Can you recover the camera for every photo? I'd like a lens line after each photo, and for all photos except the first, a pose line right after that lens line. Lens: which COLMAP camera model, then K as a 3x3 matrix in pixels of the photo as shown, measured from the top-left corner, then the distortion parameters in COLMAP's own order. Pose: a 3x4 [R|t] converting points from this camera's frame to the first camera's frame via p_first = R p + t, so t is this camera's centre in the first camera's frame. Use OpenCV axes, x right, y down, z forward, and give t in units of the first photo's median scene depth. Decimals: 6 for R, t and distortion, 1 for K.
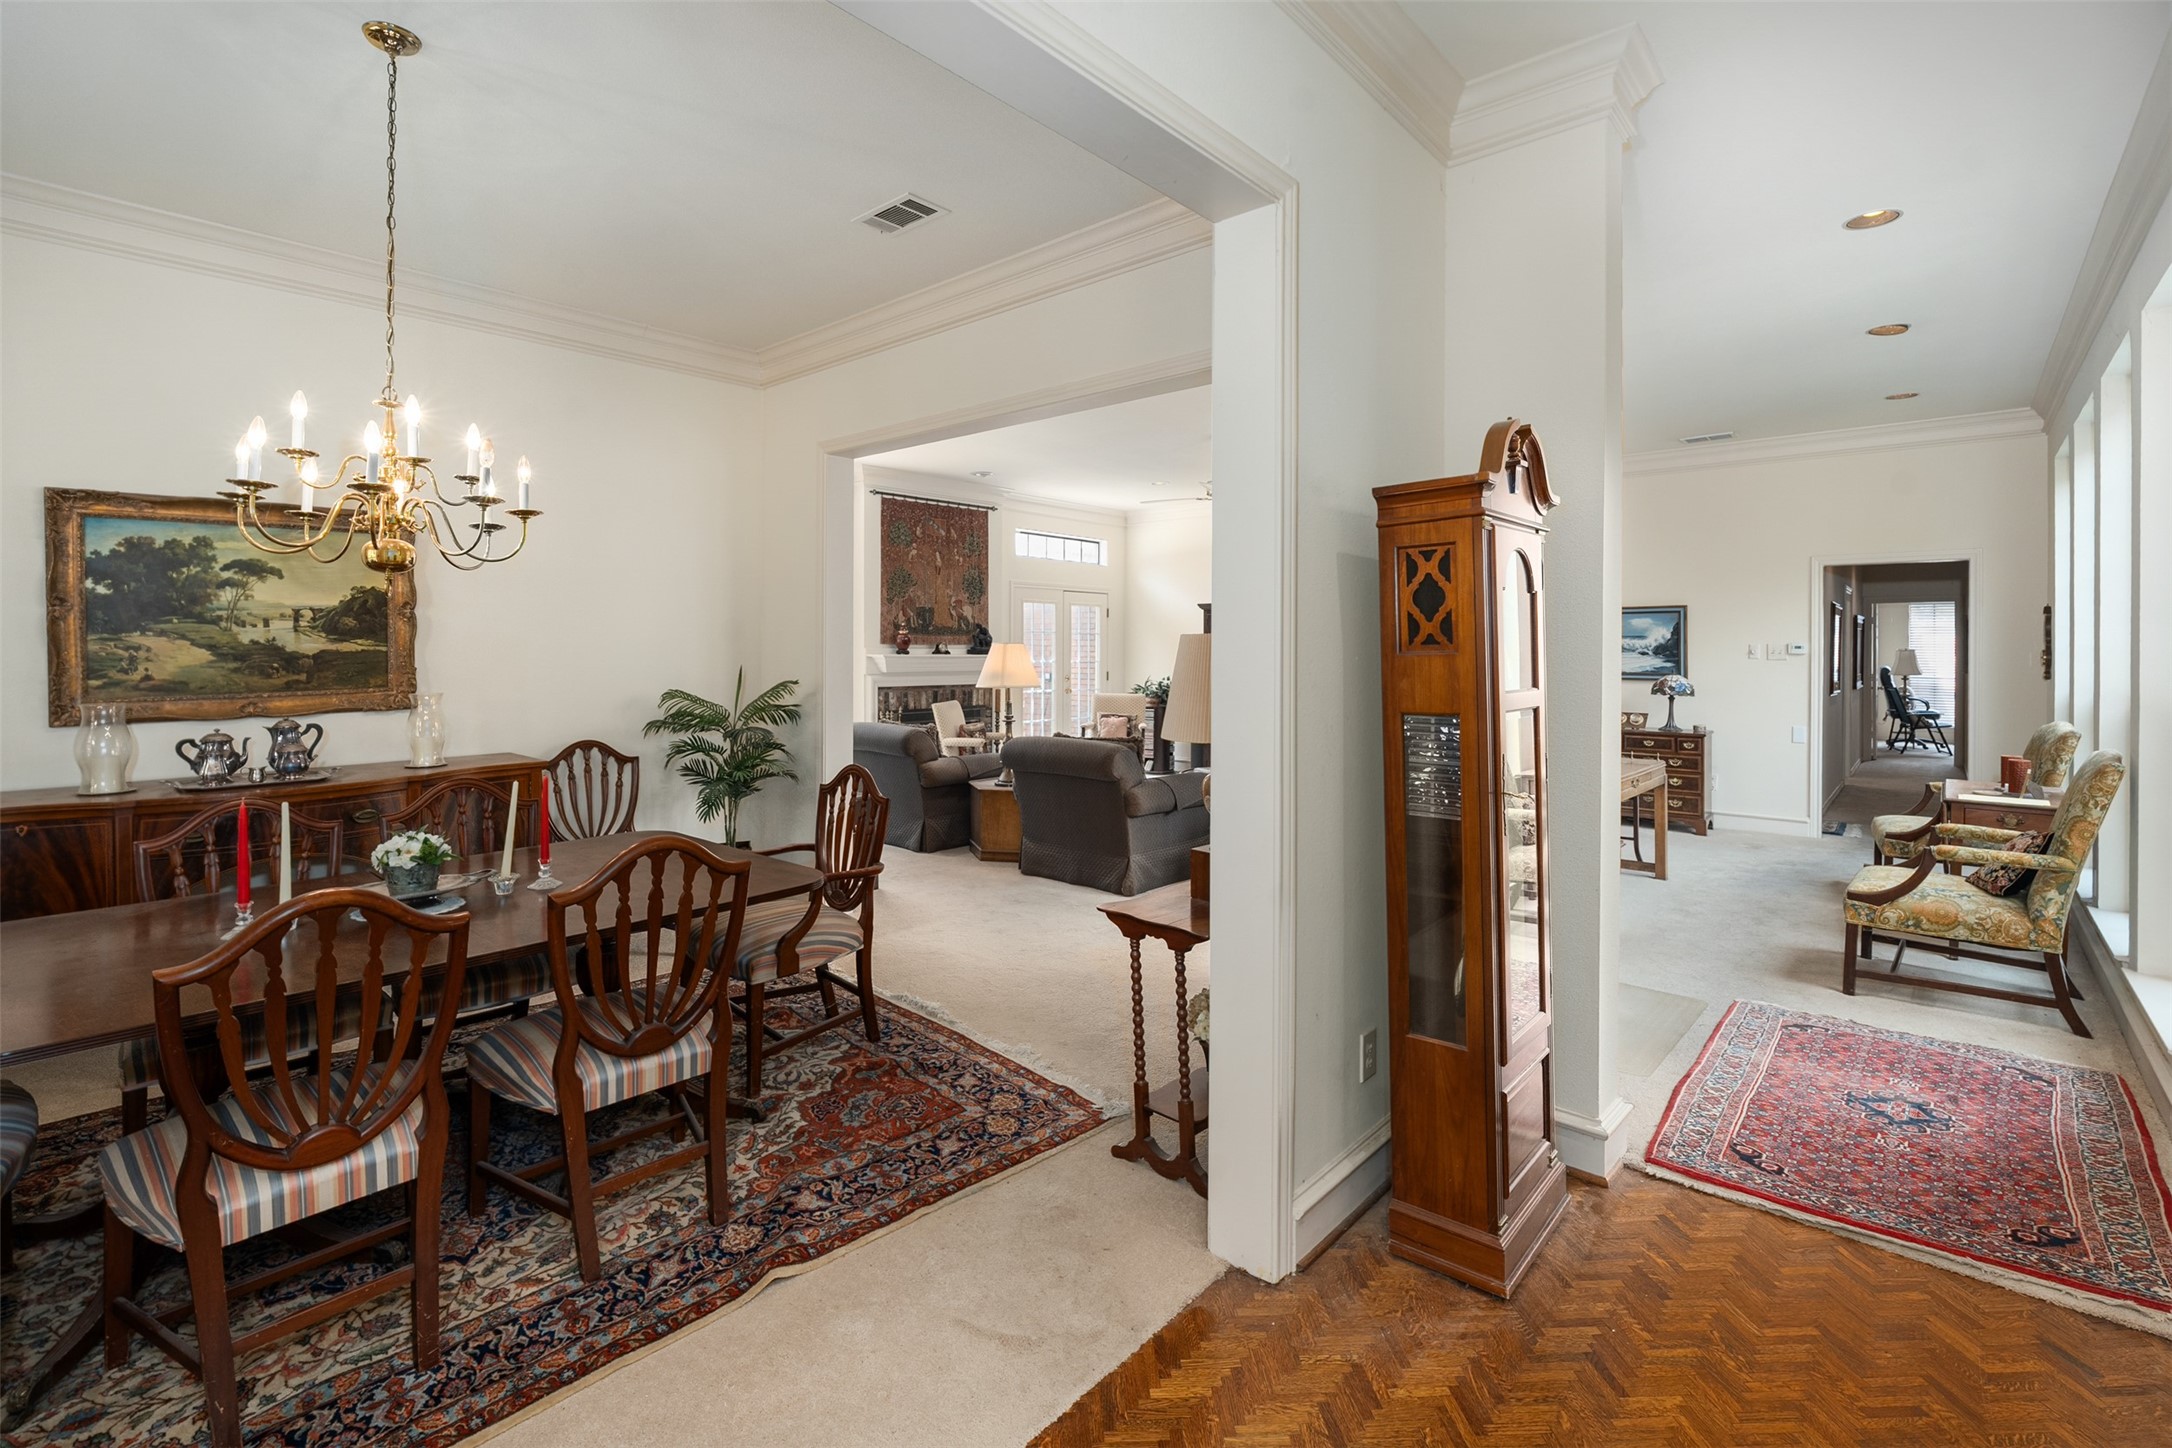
lens RADIAL K [[970.7, 0, 1119.3], [0, 970.7, 653.0], [0, 0, 1]] dist [-0.005460, 0.002325]
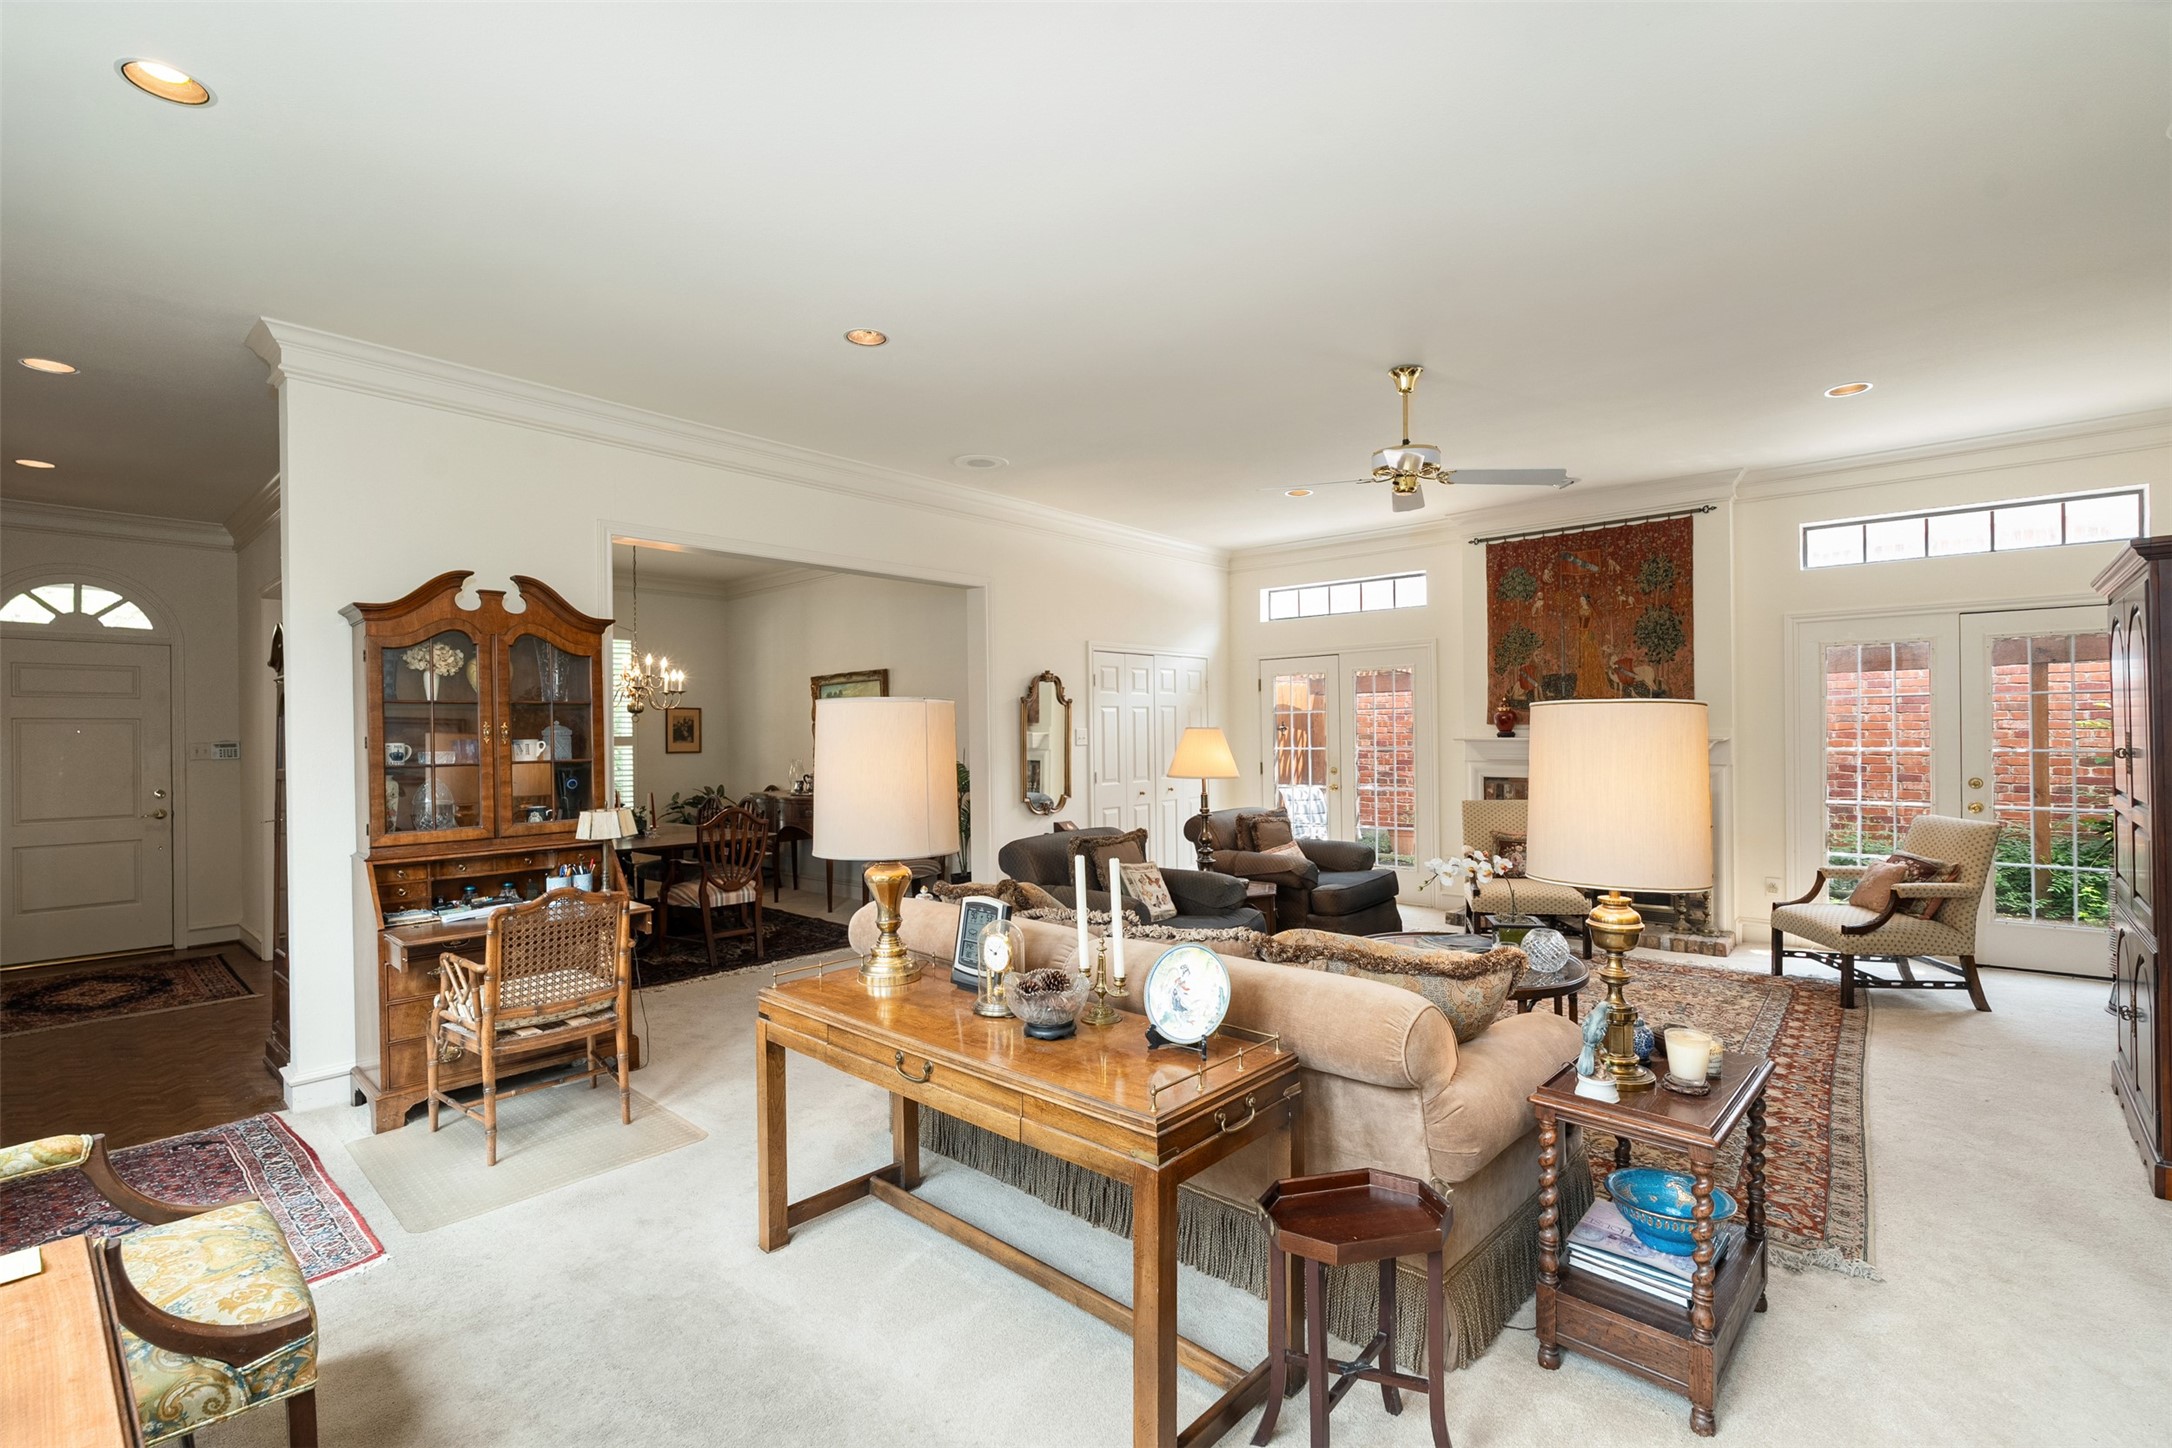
lens RADIAL K [[970.7, 0, 1099.0], [0, 970.7, 730.3], [0, 0, 1]] dist [-0.005460, 0.002325]
pose [[-0.005620, -0.012316, -0.999908, 0.548626], [0.001630, 0.999923, -0.012325, 0.004617], [0.999983, -0.001699, -0.005600, 0.651608]]
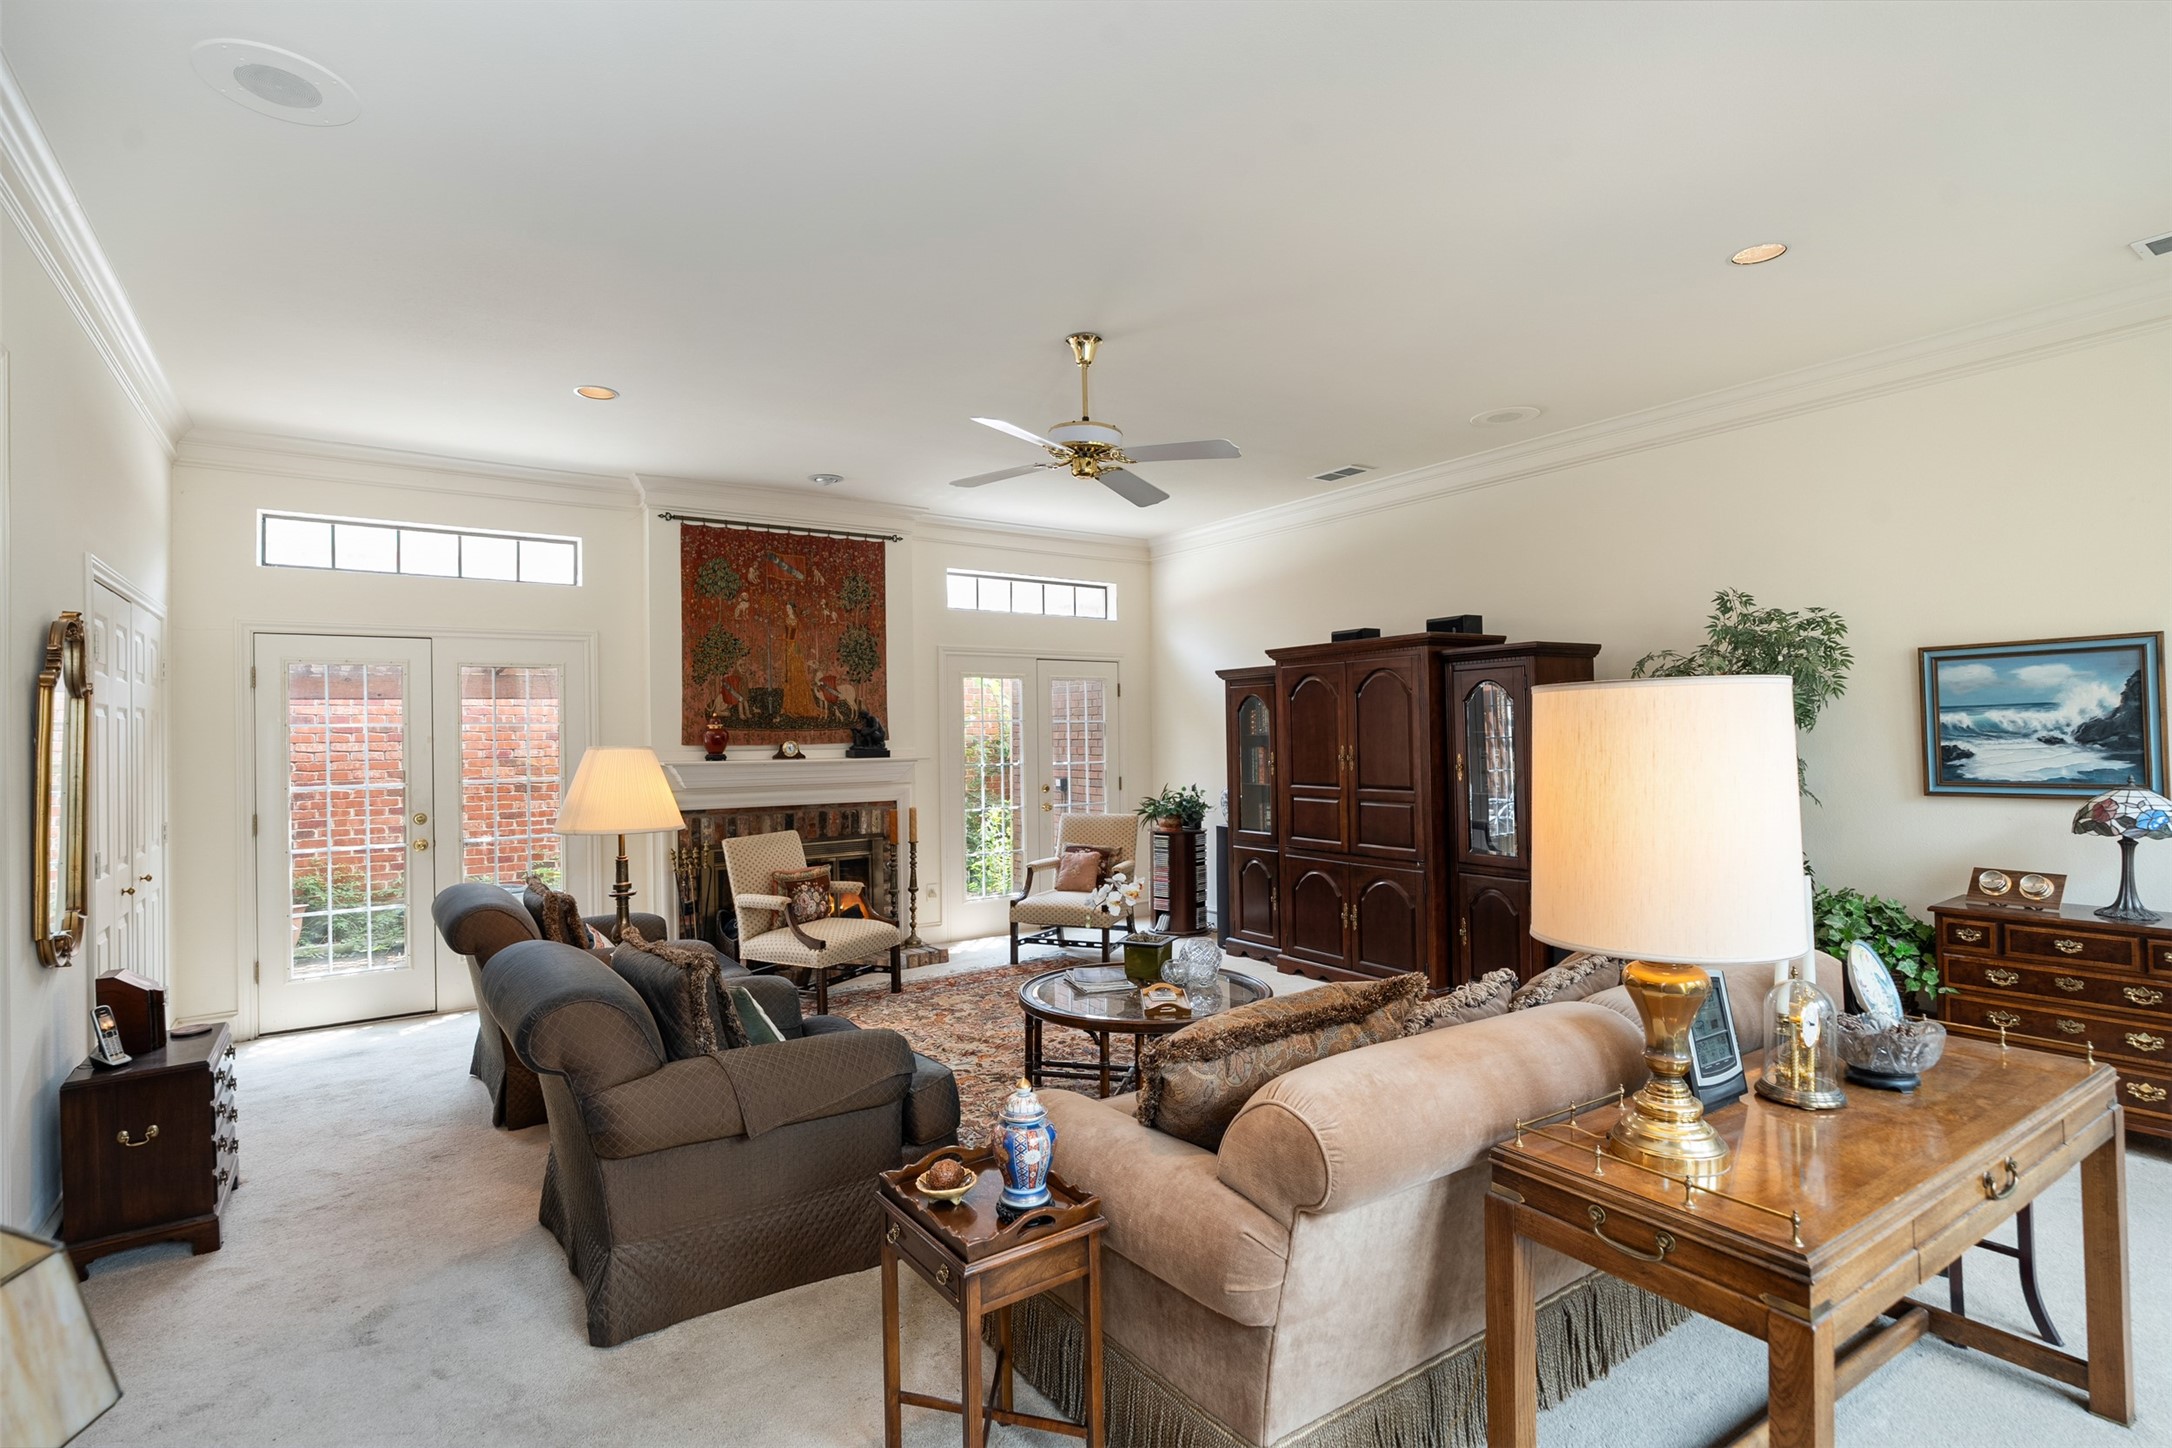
lens RADIAL K [[1066.7, 0, 1106.0], [0, 1066.7, 720.3], [0, 0, 1]] dist [-0.001678, -0.000120]
pose [[0.969056, -0.022720, -0.245791, 0.203699], [0.018548, 0.999642, -0.019275, -0.007015], [0.246141, 0.014120, 0.969131, 0.353069]]
